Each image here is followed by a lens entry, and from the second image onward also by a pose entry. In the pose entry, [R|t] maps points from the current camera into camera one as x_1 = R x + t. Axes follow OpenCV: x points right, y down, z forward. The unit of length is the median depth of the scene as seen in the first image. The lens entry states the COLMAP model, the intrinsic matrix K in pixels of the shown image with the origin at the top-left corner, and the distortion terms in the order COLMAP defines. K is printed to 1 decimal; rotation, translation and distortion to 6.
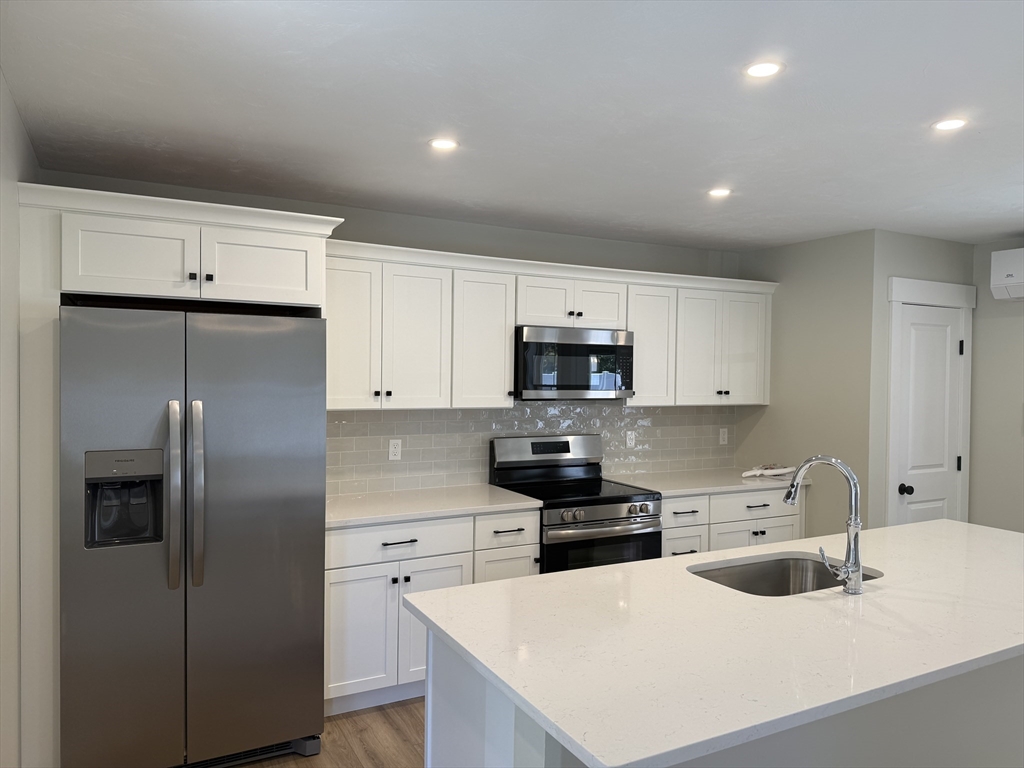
lens RADIAL K [[719.0, 0, 512.0], [0, 719.0, 384.0], [0, 0, 1]] dist [0.091268, -0.131300]
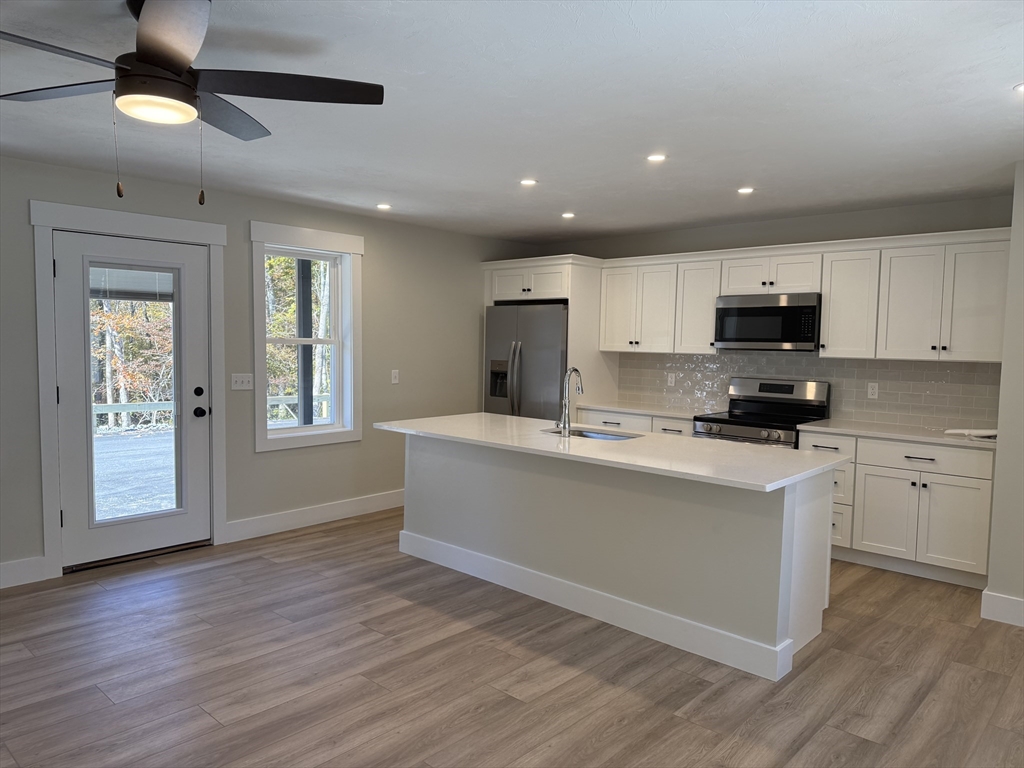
lens RADIAL K [[719.0, 0, 512.0], [0, 719.0, 384.0], [0, 0, 1]] dist [0.091268, -0.131300]
pose [[0.319044, 0.053322, -0.946239, 1.251788], [-0.023662, 0.998553, 0.048291, 0.032085], [0.947444, 0.006983, 0.319844, 0.148706]]
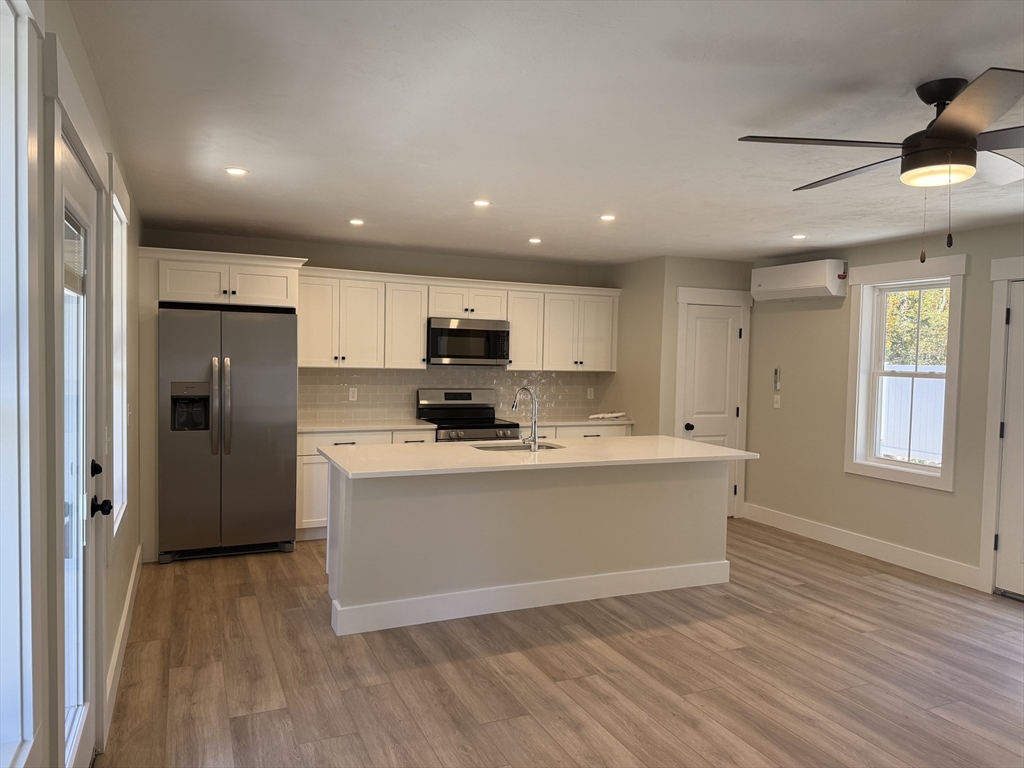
lens RADIAL K [[717.5, 0, 516.6], [0, 717.5, 384.4], [0, 0, 1]] dist [0.091638, -0.132443]
pose [[0.997811, 0.011969, -0.065032, 0.307217], [-0.010401, 0.999648, 0.024396, 0.026173], [0.065301, -0.023666, 0.997585, -0.580599]]
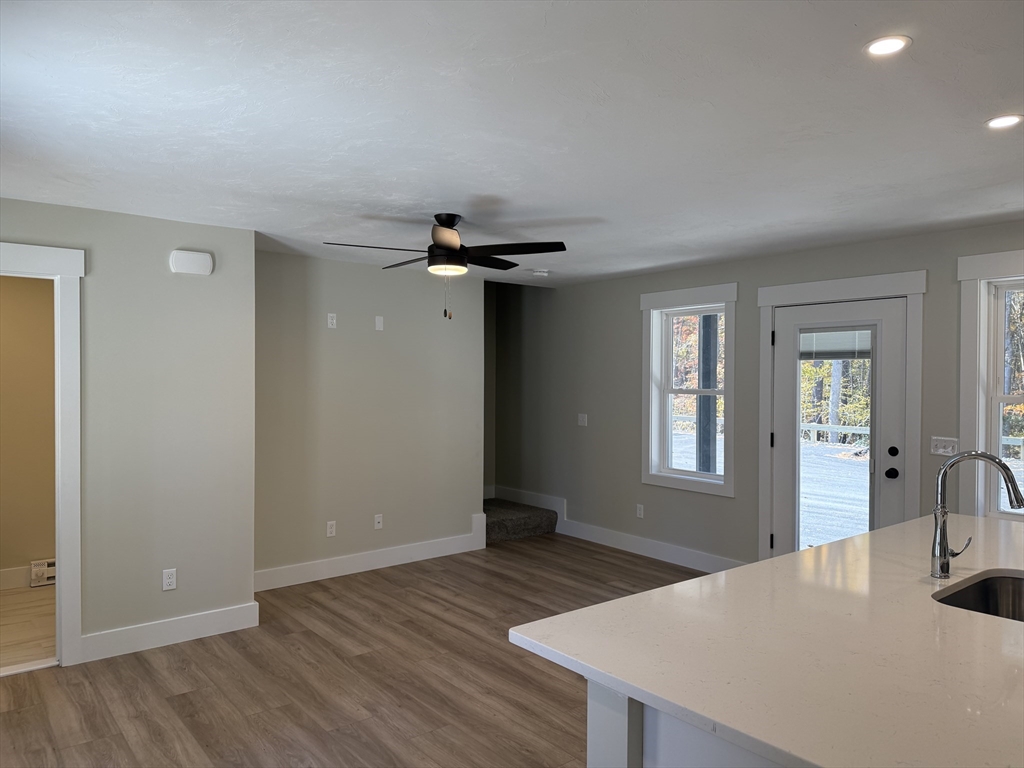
lens RADIAL K [[719.0, 0, 512.0], [0, 719.0, 384.0], [0, 0, 1]] dist [0.091268, -0.131300]
pose [[-0.982670, -0.020844, -0.184185, 0.719334], [-0.024280, 0.999570, 0.016421, 0.004337], [0.183764, 0.020608, -0.982754, 1.093086]]
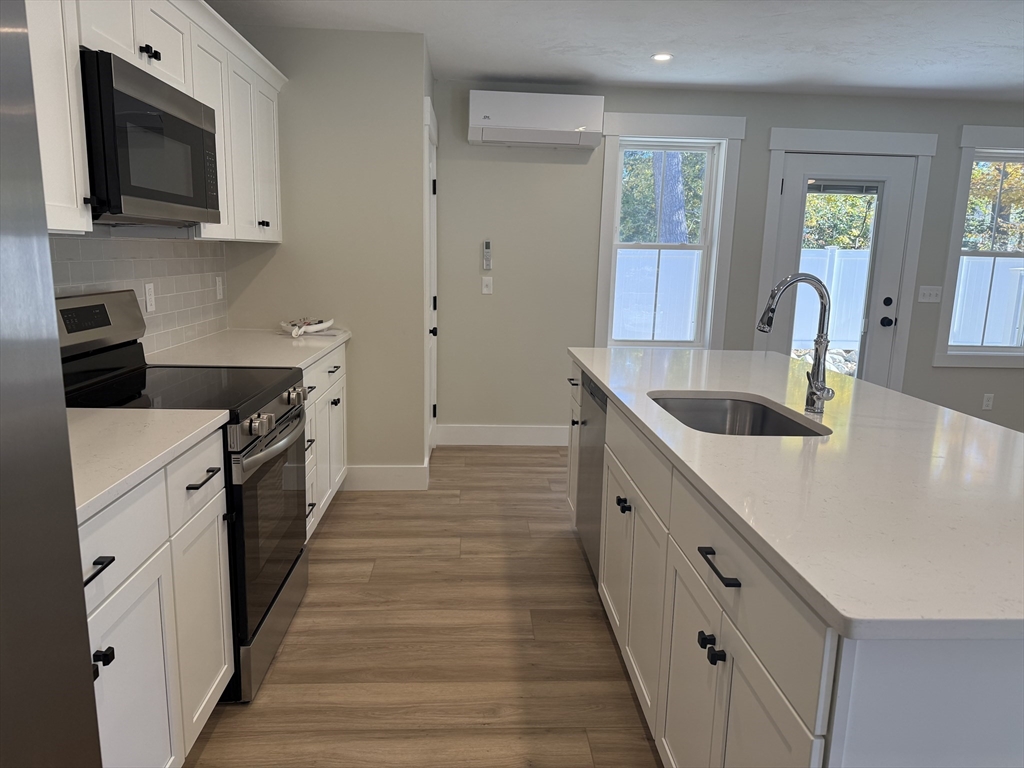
lens RADIAL K [[717.5, 0, 516.6], [0, 717.5, 384.4], [0, 0, 1]] dist [0.091638, -0.132443]
pose [[0.413738, -0.163479, 0.895598, -0.324941], [-0.006484, 0.983191, 0.182463, 0.042117], [-0.910373, -0.081299, 0.405724, 0.550195]]
